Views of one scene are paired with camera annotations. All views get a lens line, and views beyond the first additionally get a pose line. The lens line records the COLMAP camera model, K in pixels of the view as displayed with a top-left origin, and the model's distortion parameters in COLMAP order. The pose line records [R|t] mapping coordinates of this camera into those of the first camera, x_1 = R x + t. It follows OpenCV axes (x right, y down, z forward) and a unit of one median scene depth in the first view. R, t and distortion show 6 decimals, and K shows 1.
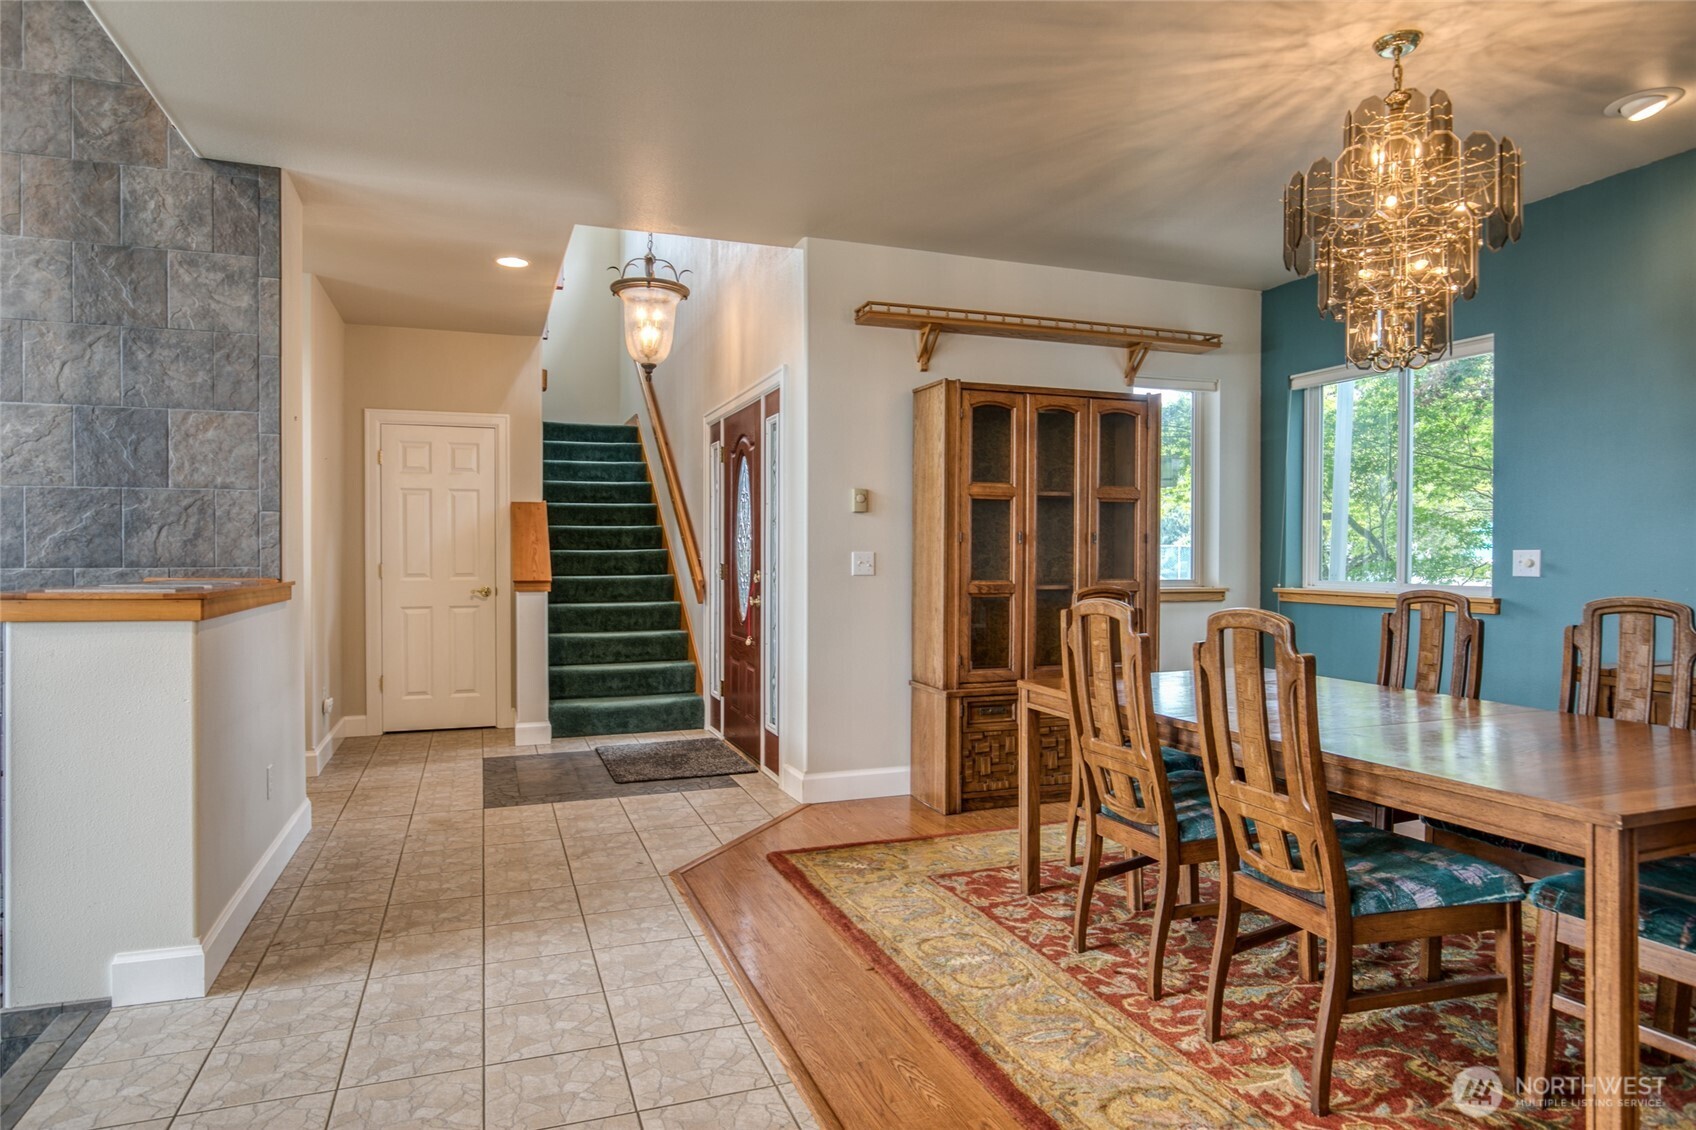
lens RADIAL K [[969.5, 0, 849.5], [0, 969.5, 567.5], [0, 0, 1]] dist [-0.007803, 0.000831]
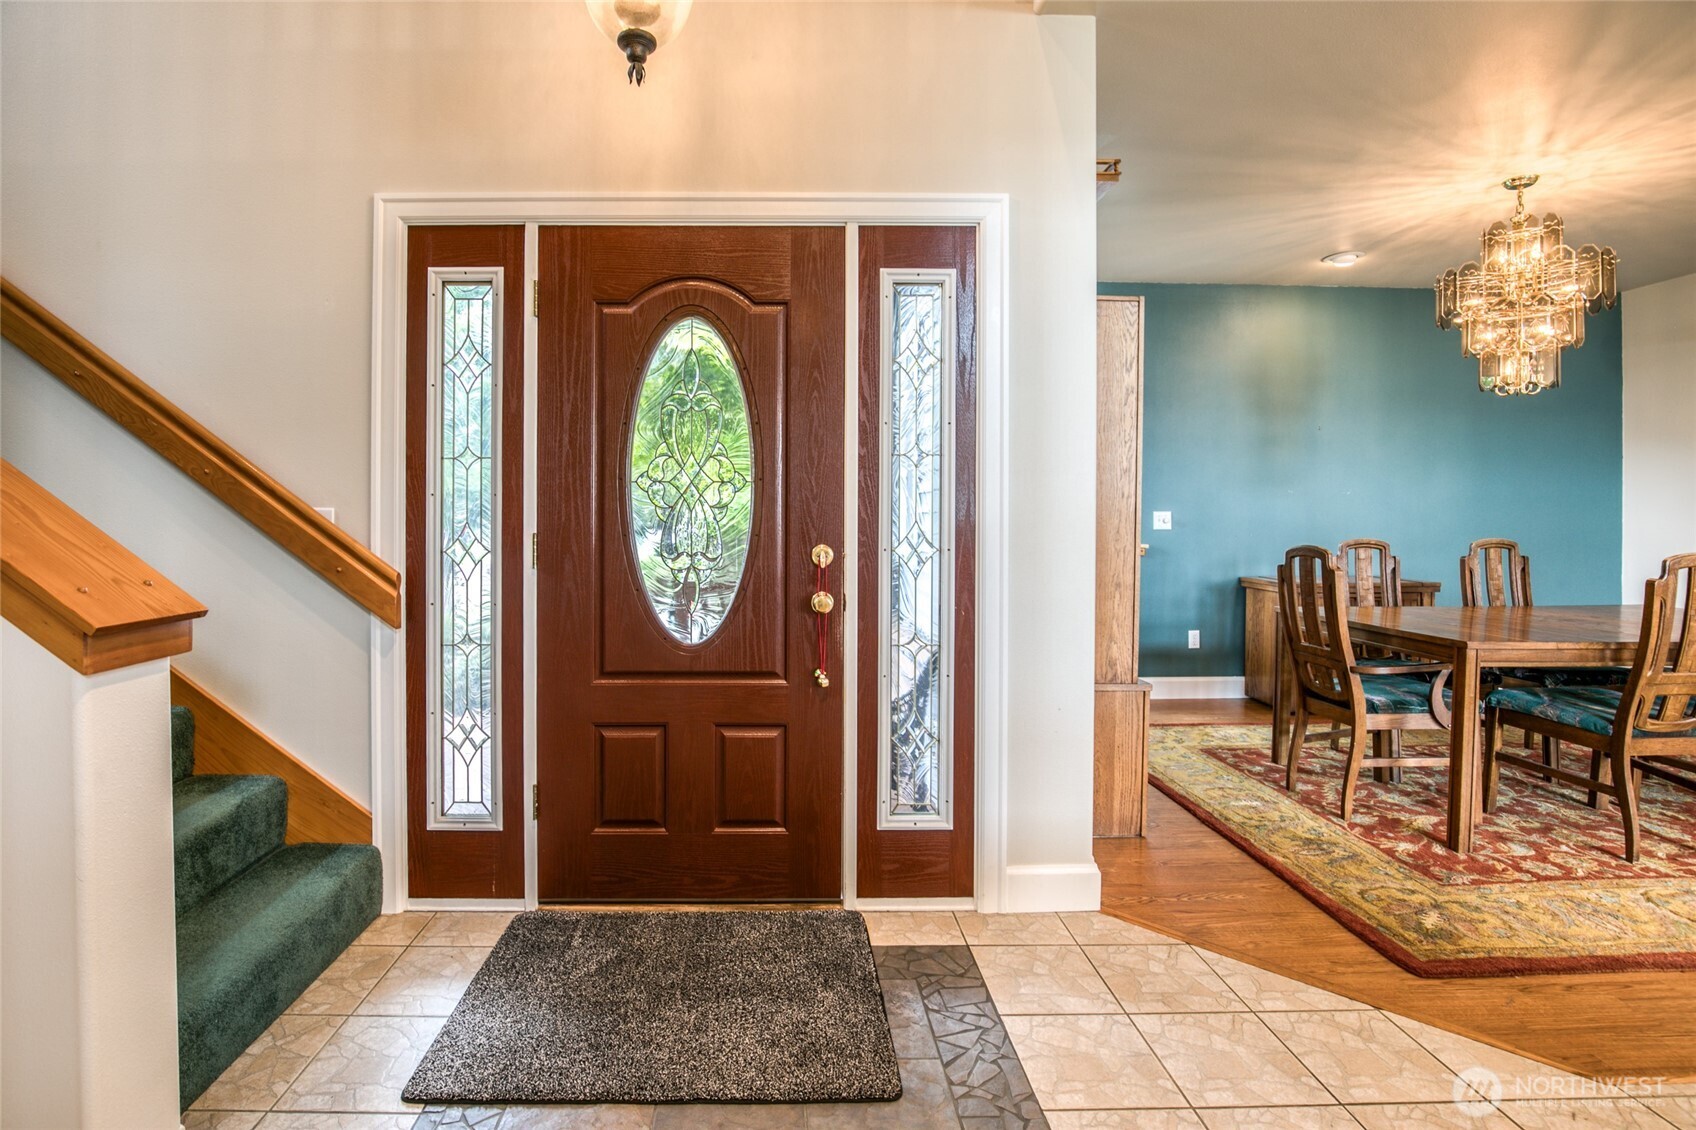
lens RADIAL K [[785.7, 0, 786.2], [0, 785.7, 519.3], [0, 0, 1]] dist [-0.032677, 0.004377]
pose [[0.357426, -0.006317, 0.933920, -0.781708], [0.015832, 0.999874, 0.000704, -0.019800], [-0.933807, 0.014534, 0.357481, 1.323660]]
